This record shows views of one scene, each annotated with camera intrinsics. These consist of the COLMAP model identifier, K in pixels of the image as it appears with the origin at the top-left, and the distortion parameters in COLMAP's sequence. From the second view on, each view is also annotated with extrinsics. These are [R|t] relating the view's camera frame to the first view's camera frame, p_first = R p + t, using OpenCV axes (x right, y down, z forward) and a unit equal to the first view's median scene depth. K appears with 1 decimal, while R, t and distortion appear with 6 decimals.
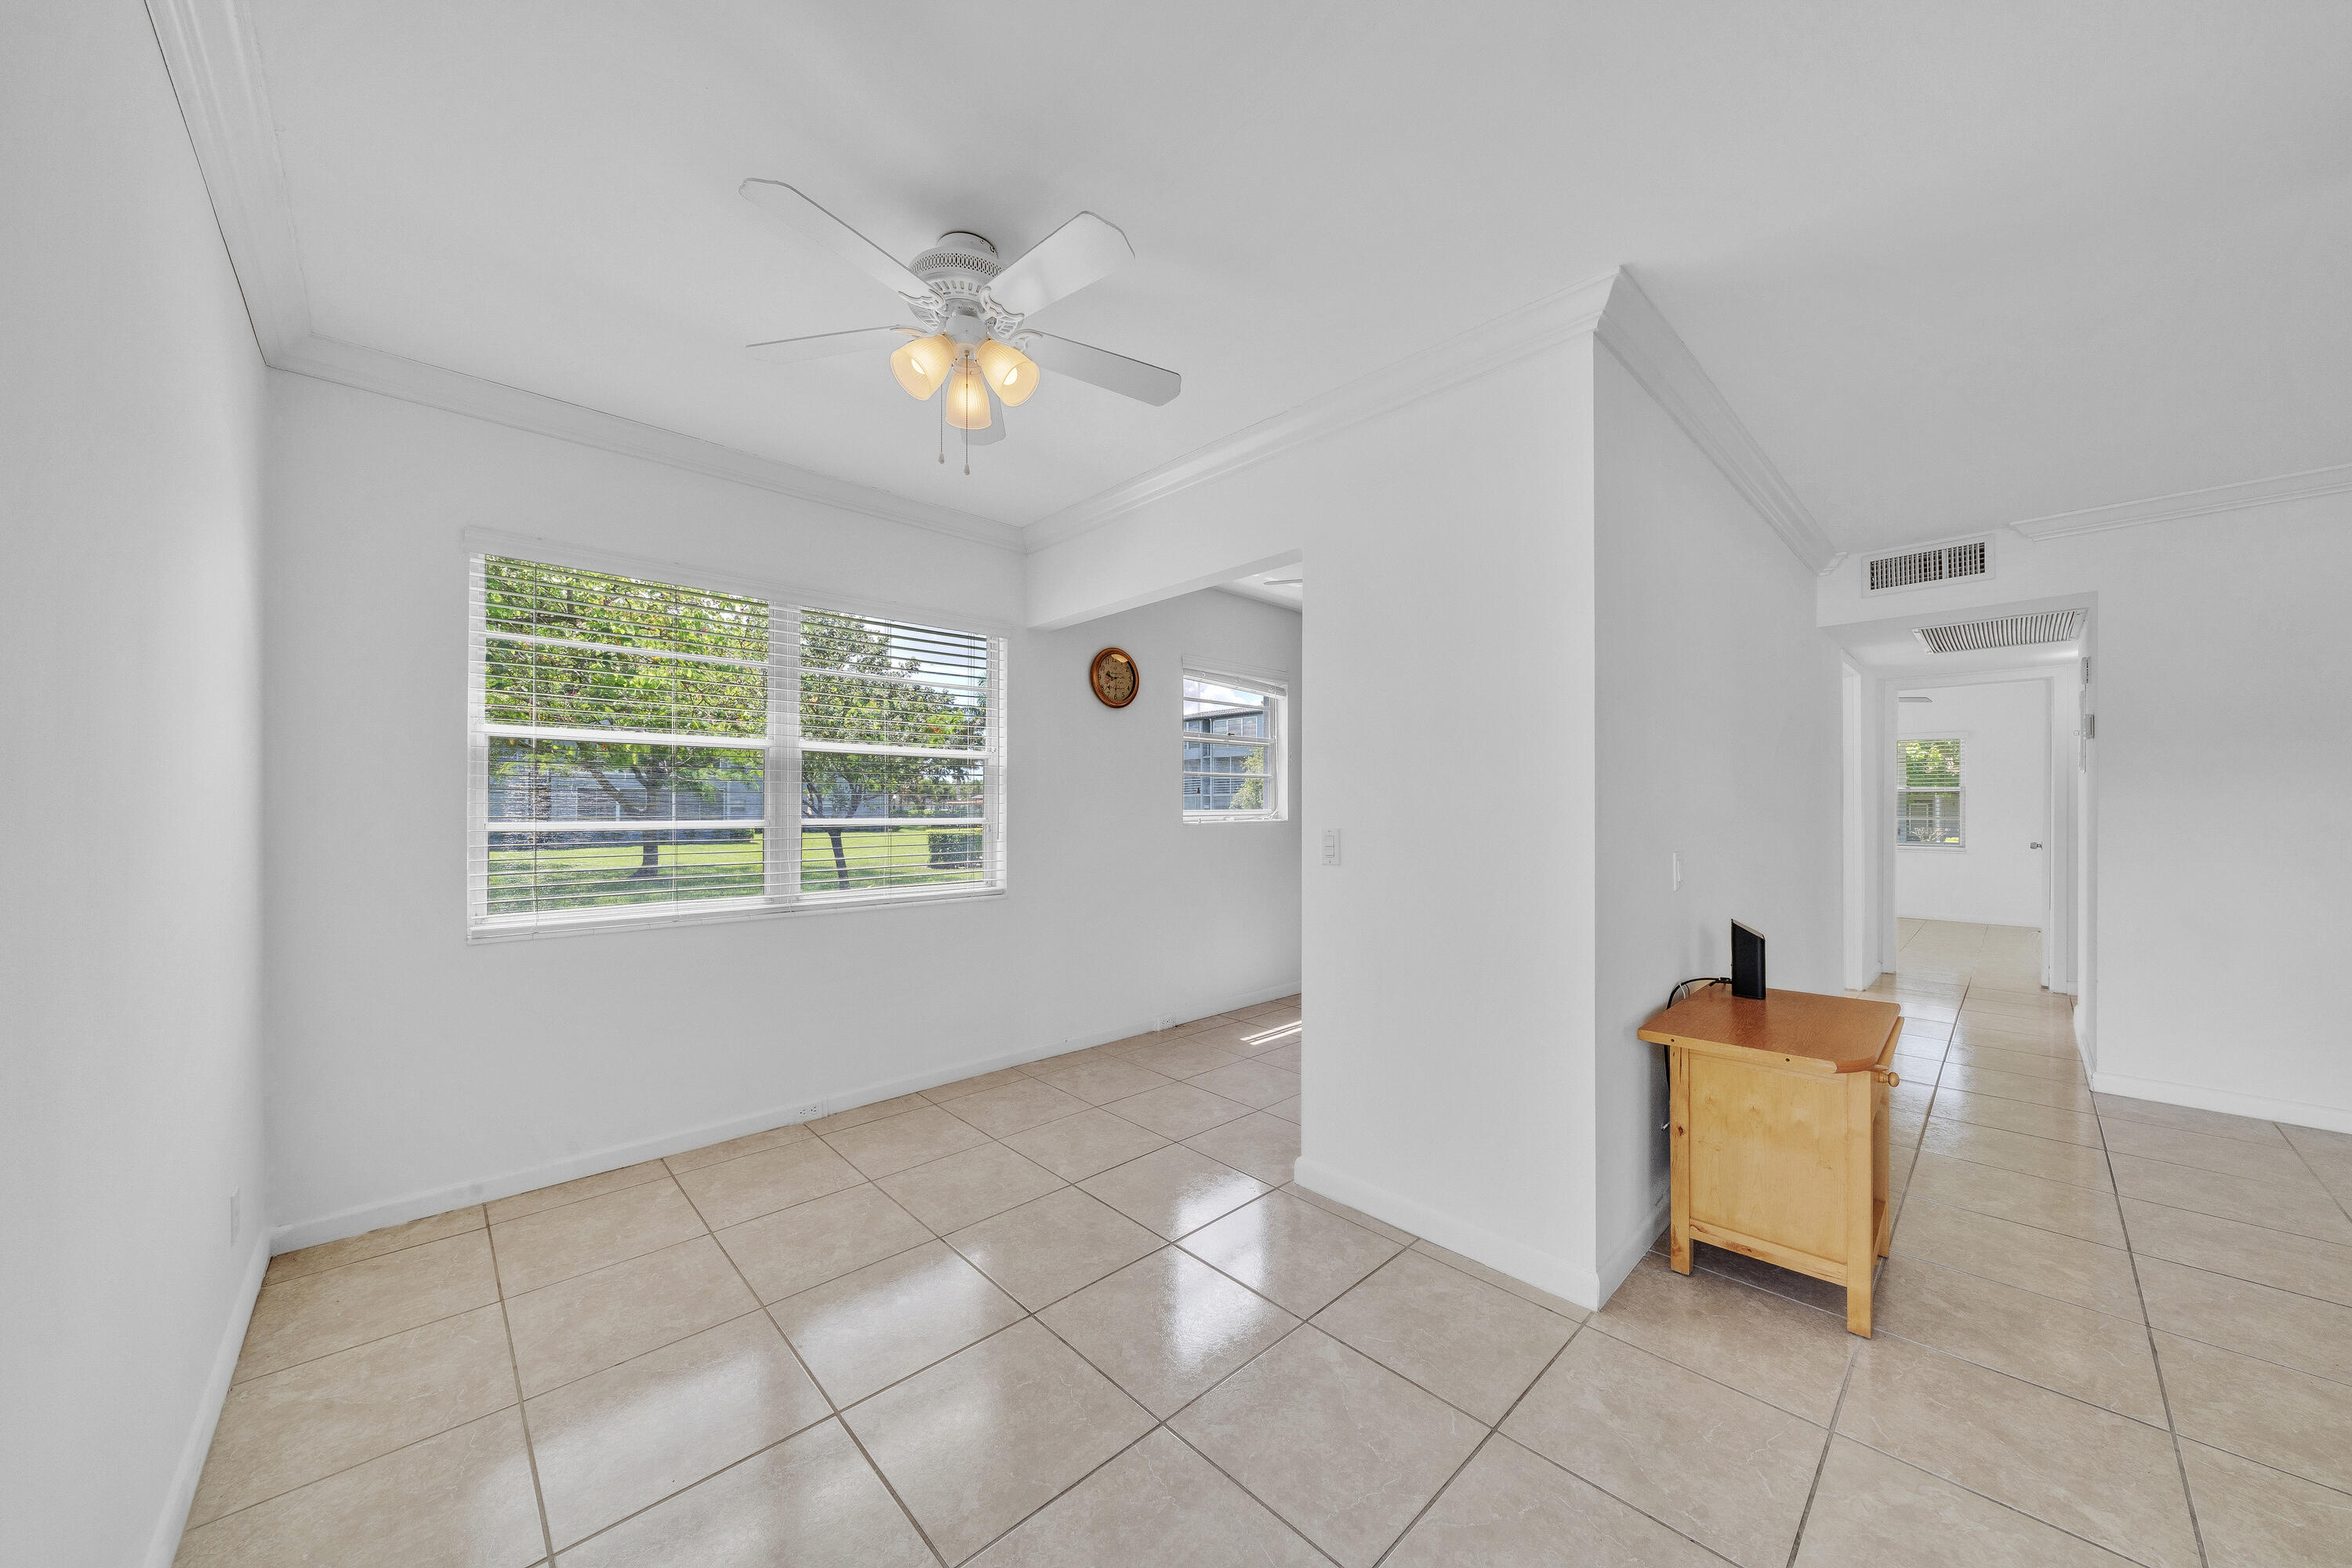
lens RADIAL K [[804.3, 0, 1160.6], [0, 804.3, 805.9], [0, 0, 1]] dist [-0.005331, -0.000300]
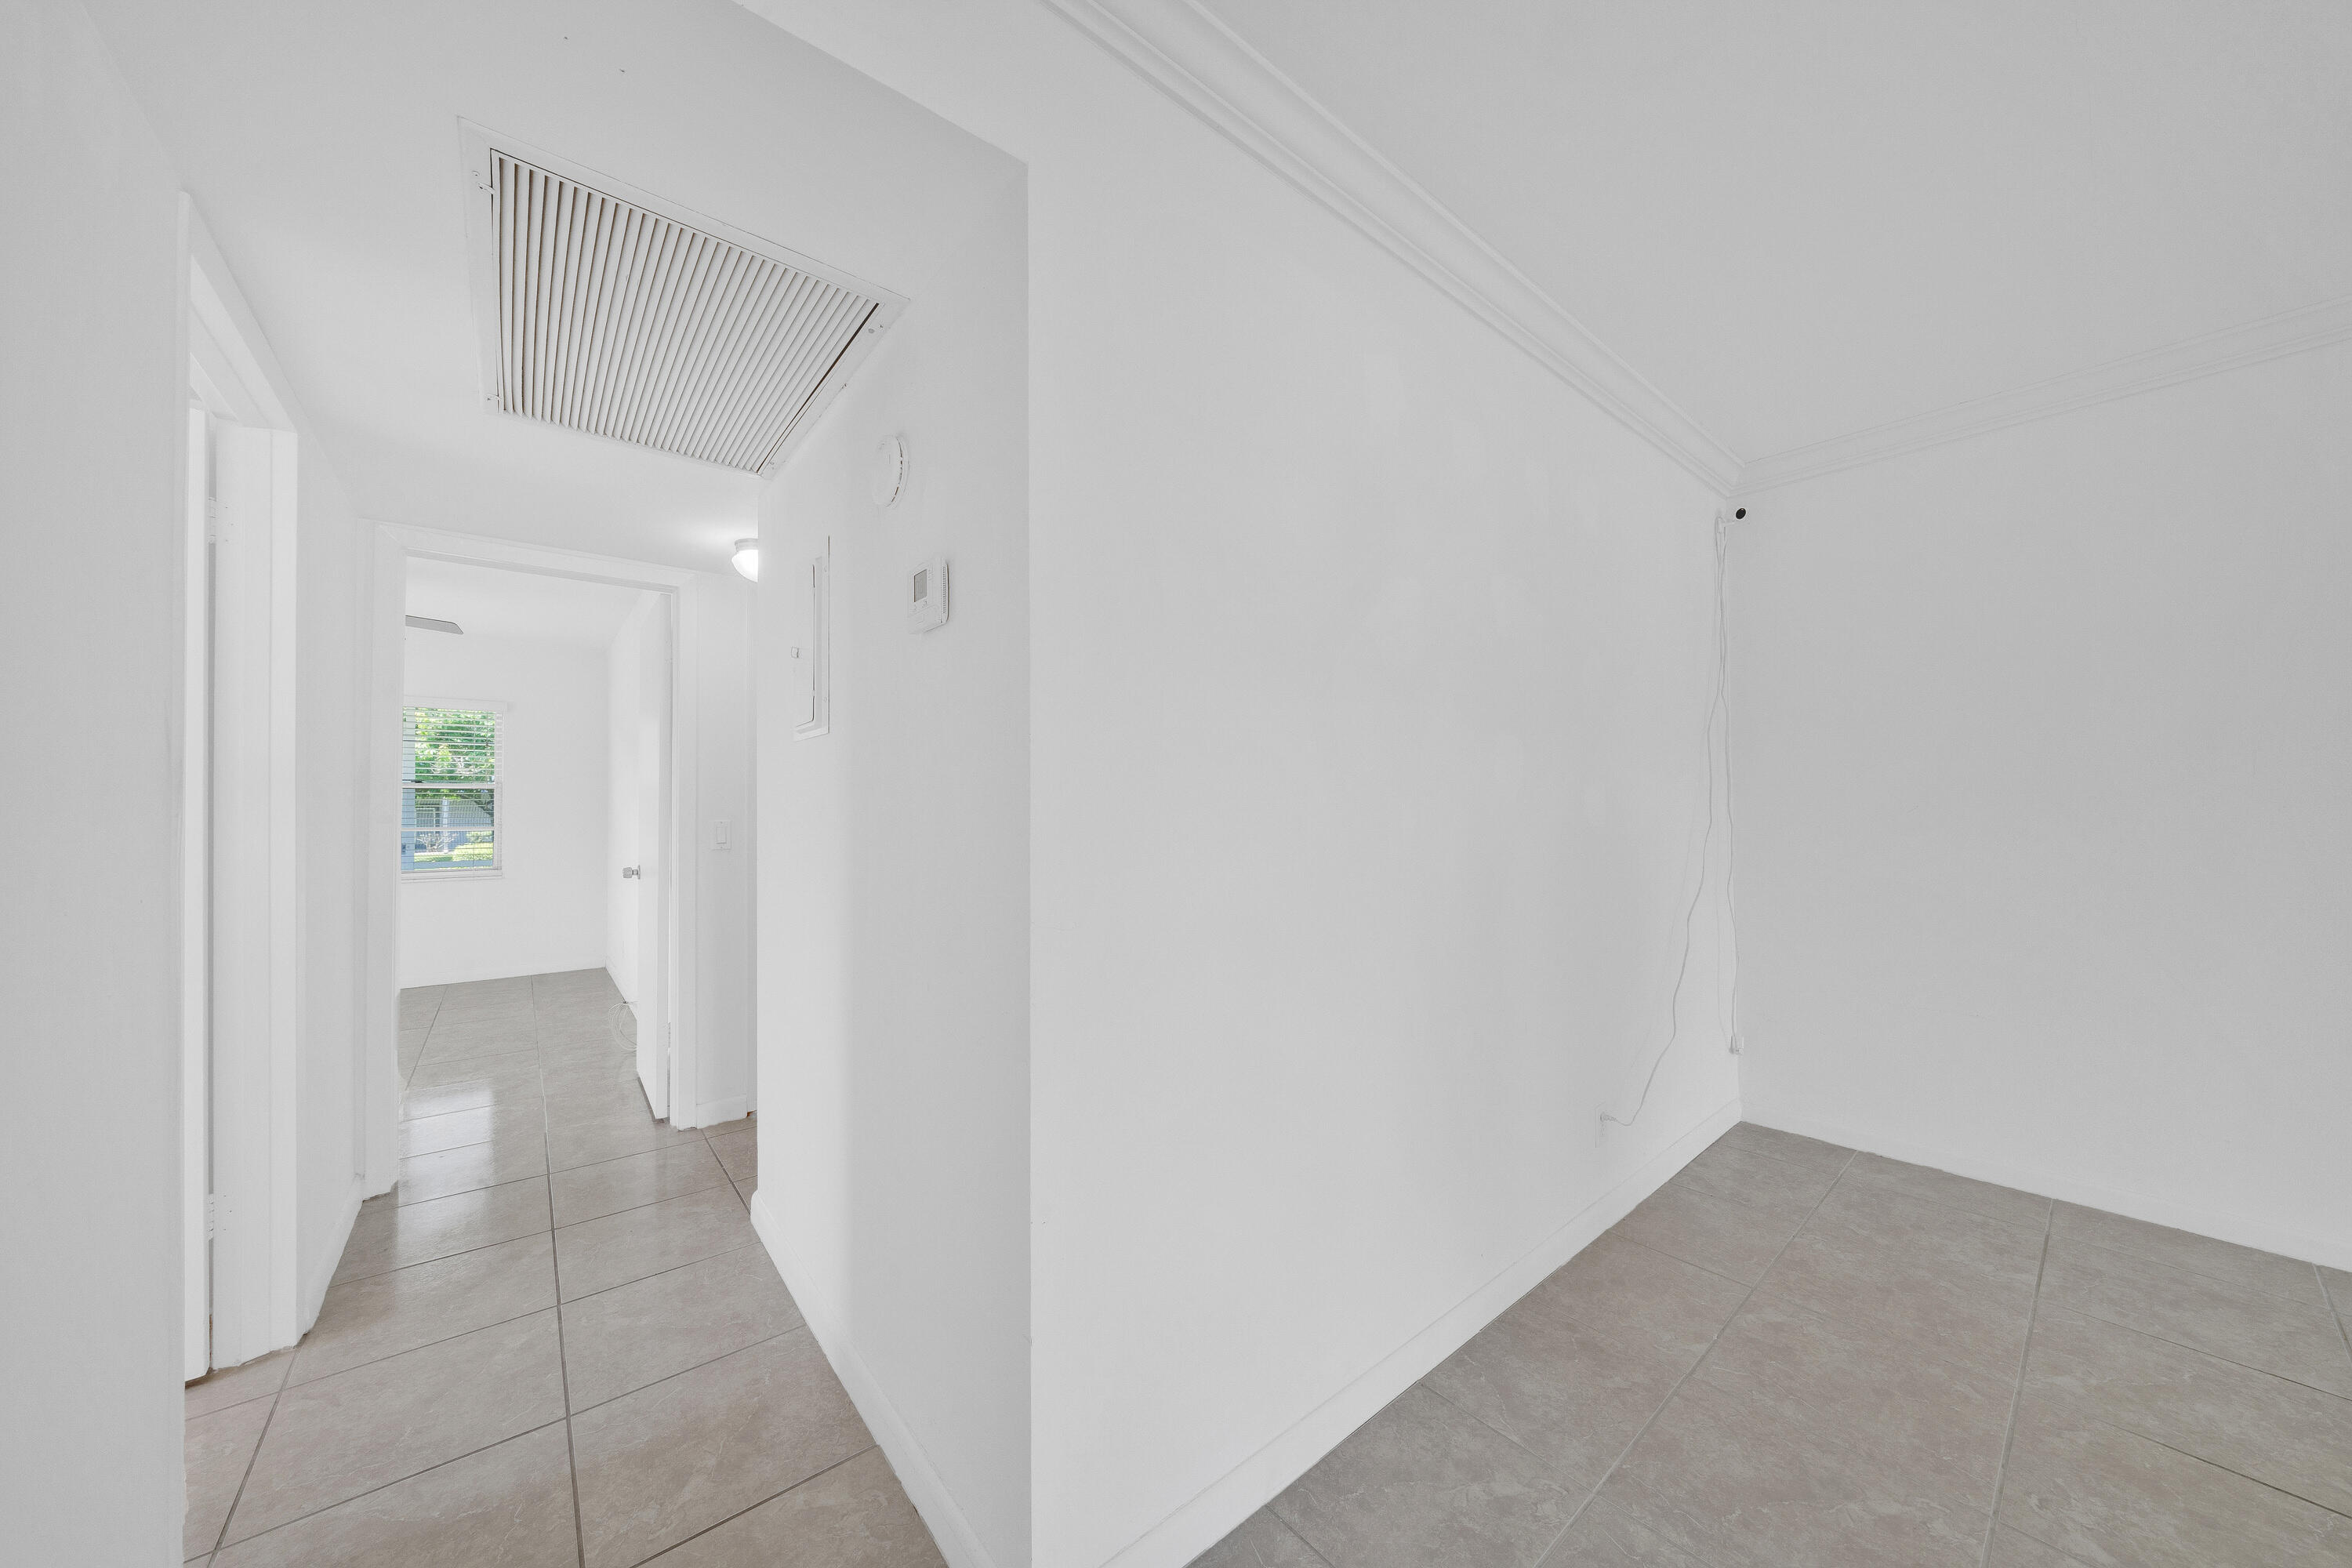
lens RADIAL K [[810.5, 0, 1177.2], [0, 810.5, 792.8], [0, 0, 1]] dist [-0.000011, 0.000104]
pose [[0.062492, 0.013627, 0.997952, 0.778682], [0.009761, 0.999851, -0.014264, 0.002082], [-0.997998, 0.010632, 0.062349, 0.845659]]
